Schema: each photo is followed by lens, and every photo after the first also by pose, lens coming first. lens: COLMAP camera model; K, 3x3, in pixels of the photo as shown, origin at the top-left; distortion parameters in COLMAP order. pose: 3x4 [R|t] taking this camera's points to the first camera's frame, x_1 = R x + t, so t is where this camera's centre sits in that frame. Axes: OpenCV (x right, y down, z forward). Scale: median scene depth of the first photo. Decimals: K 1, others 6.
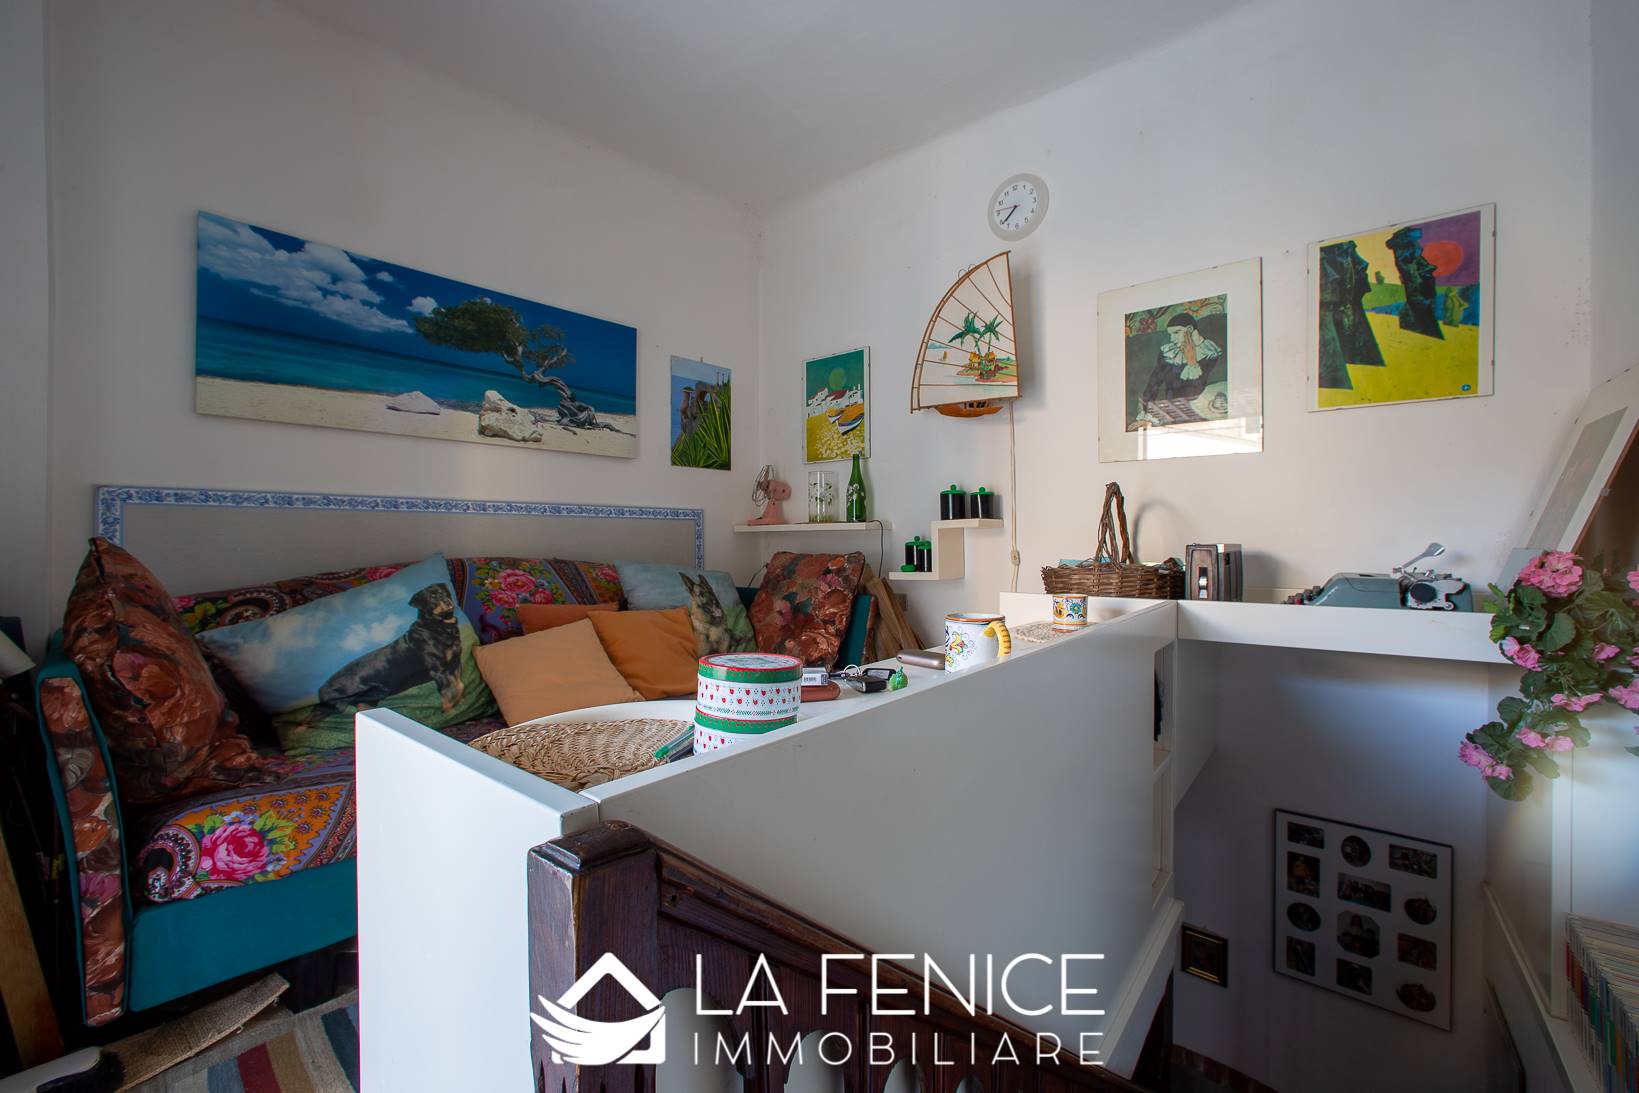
lens RADIAL K [[674.5, 0, 814.7], [0, 674.5, 535.4], [0, 0, 1]] dist [-0.009245, 0.006348]
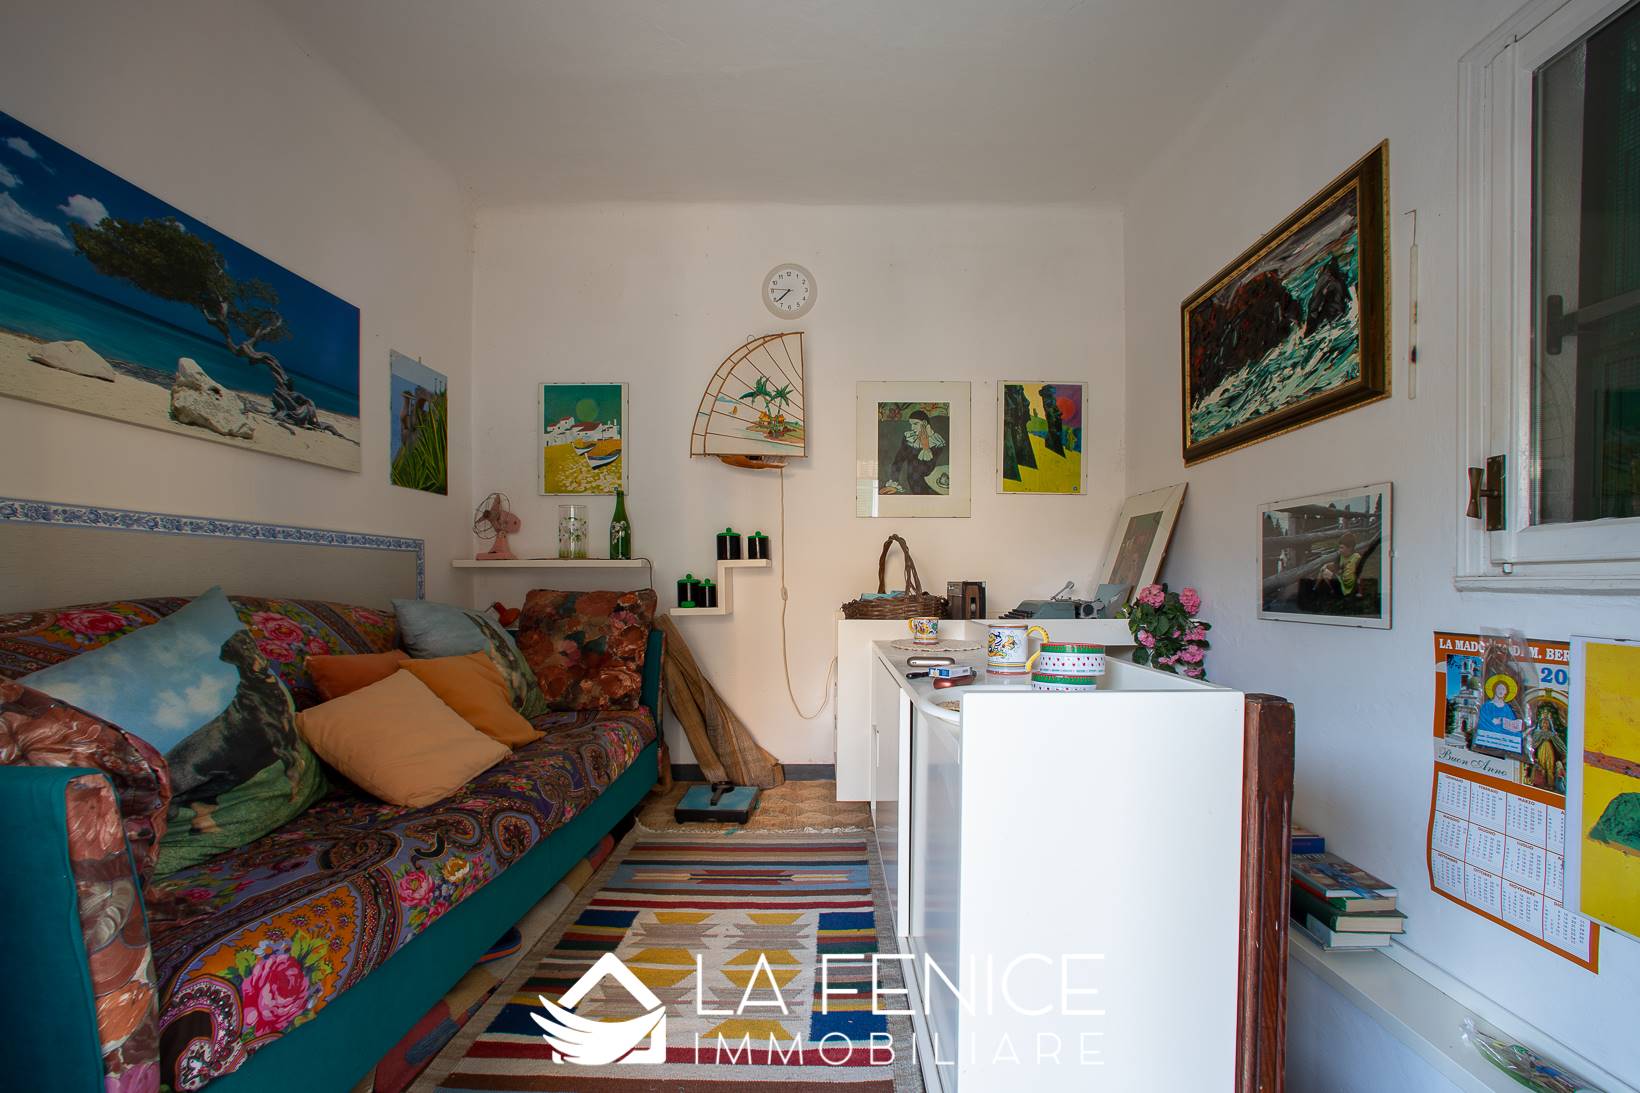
lens RADIAL K [[674.9, 0, 835.7], [0, 674.9, 590.6], [0, 0, 1]] dist [-0.009245, 0.006348]
pose [[0.787540, -0.003399, 0.616254, -0.385563], [-0.008915, 0.999817, 0.016908, 0.008451], [-0.616199, -0.018809, 0.787366, 0.029156]]
